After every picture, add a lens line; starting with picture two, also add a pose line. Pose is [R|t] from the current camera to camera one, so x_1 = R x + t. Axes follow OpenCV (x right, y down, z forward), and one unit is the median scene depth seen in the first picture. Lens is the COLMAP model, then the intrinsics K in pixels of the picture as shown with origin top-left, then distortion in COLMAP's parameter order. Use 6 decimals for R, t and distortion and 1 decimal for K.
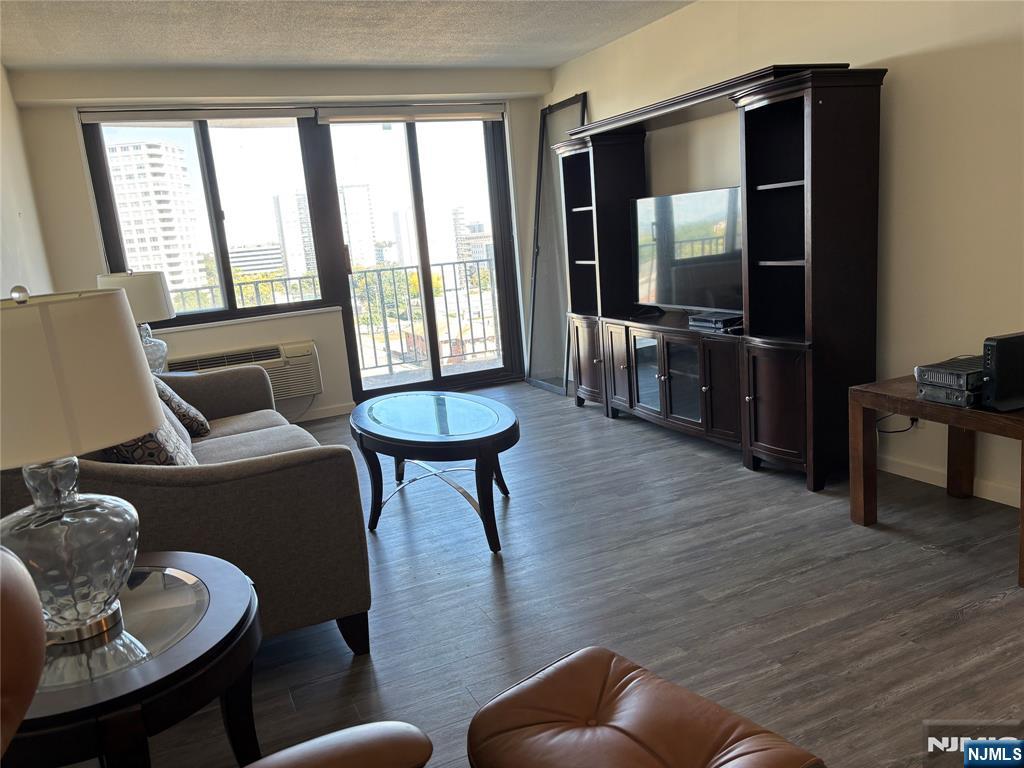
lens RADIAL K [[775.2, 0, 511.1], [0, 775.2, 383.6], [0, 0, 1]] dist [0.048671, -0.046469]
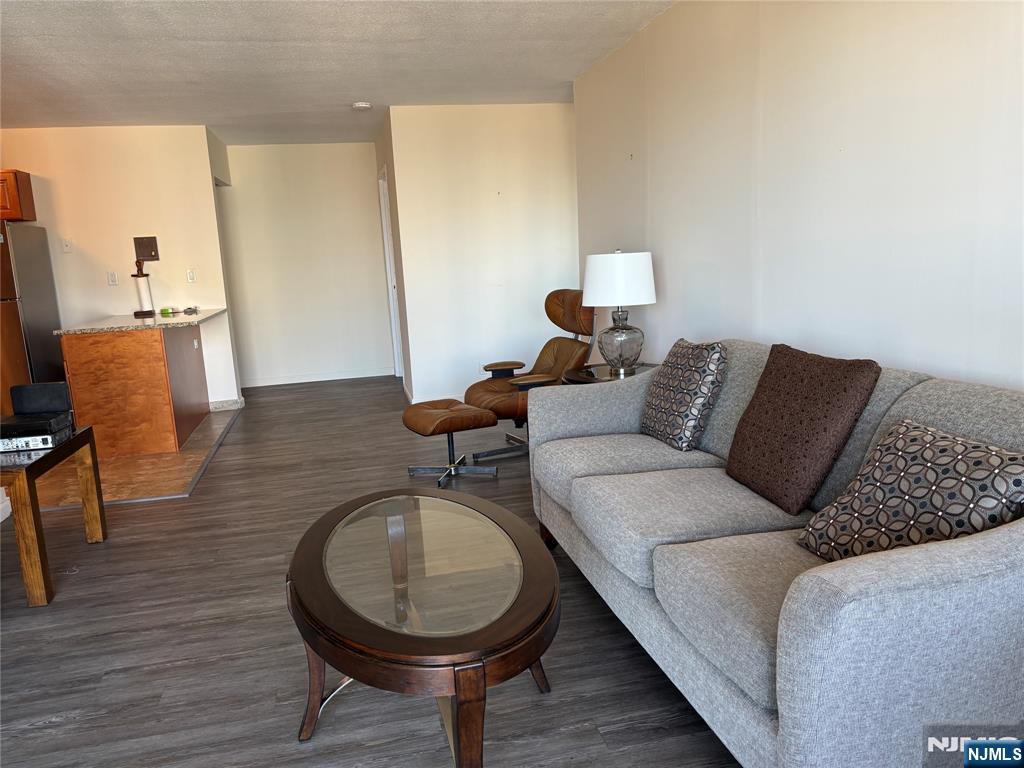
lens RADIAL K [[775.2, 0, 512.9], [0, 775.2, 389.7], [0, 0, 1]] dist [0.048671, -0.046469]
pose [[-0.972626, 0.095894, 0.211668, -0.382012], [0.164310, 0.927912, 0.334635, -0.322941], [-0.164320, 0.360254, -0.918268, 1.811334]]
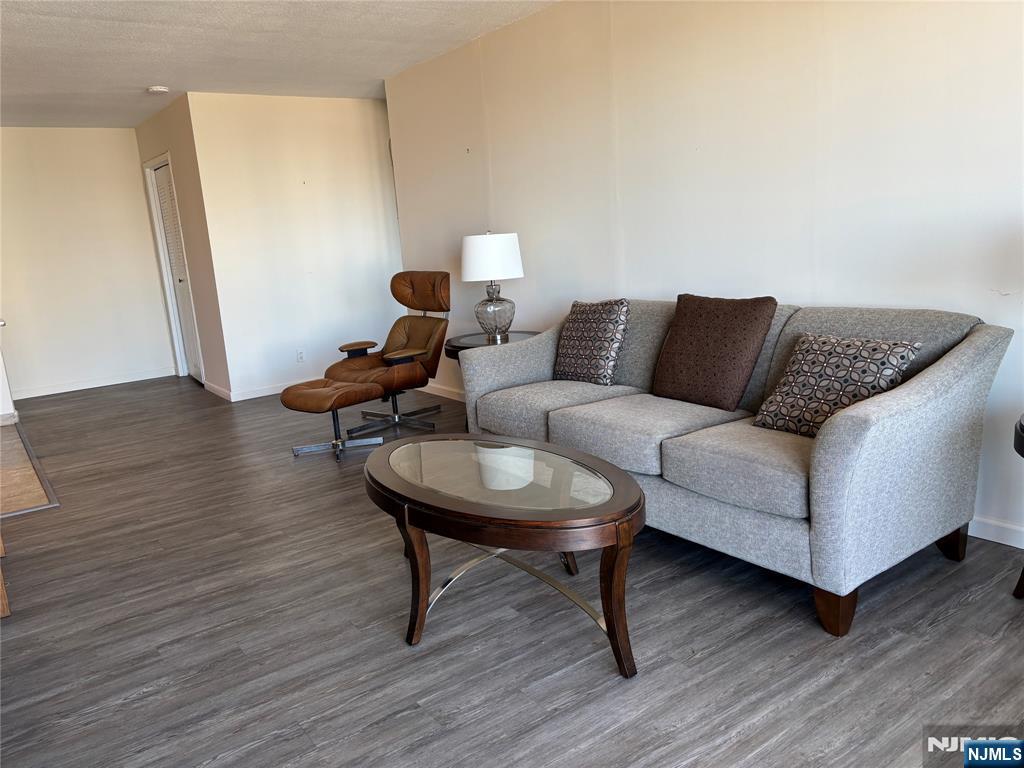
lens RADIAL K [[775.2, 0, 516.8], [0, 775.2, 381.7], [0, 0, 1]] dist [0.048671, -0.046469]
pose [[-0.966909, 0.184957, -0.175723, -0.022297], [0.106176, 0.918026, 0.382040, -0.377955], [0.231979, 0.350740, -0.907286, 1.980293]]
